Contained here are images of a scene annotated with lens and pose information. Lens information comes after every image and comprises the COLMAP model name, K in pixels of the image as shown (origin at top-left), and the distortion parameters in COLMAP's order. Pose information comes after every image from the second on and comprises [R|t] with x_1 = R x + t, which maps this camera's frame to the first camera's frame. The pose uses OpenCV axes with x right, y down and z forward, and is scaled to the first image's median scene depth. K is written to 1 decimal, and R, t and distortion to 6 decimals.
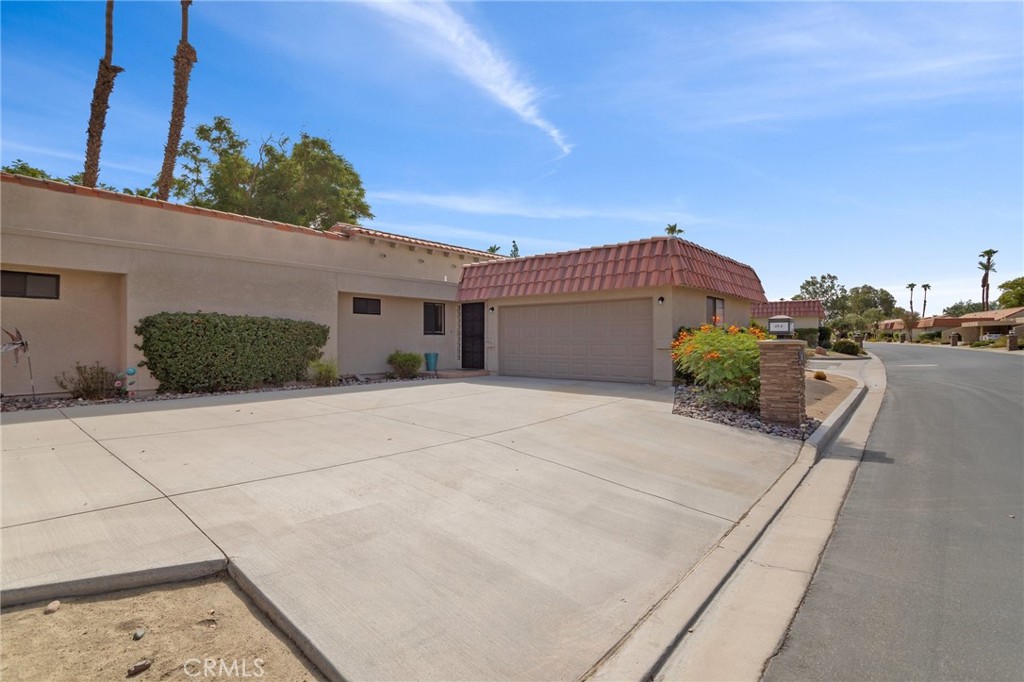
lens RADIAL K [[473.3, 0, 511.2], [0, 473.3, 332.8], [0, 0, 1]] dist [0.002592, 0.000275]
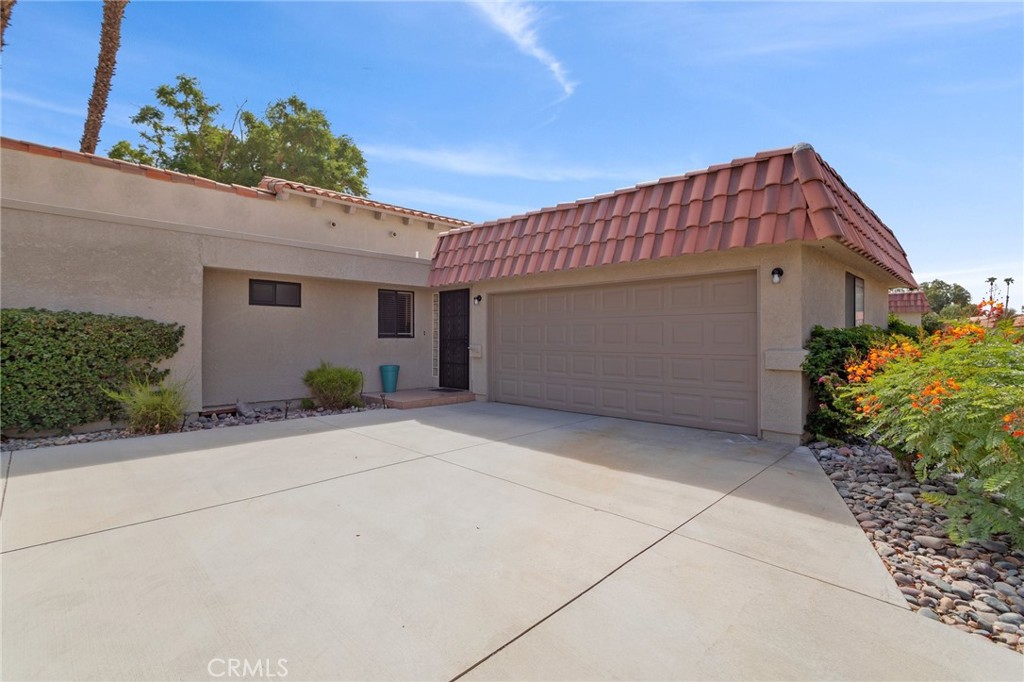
lens RADIAL K [[473.3, 0, 511.2], [0, 473.3, 332.8], [0, 0, 1]] dist [0.002592, 0.000275]
pose [[0.996843, 0.001310, -0.079384, 0.057081], [-0.001054, 0.999994, 0.003275, -0.005626], [0.079388, -0.003181, 0.996839, 0.370609]]
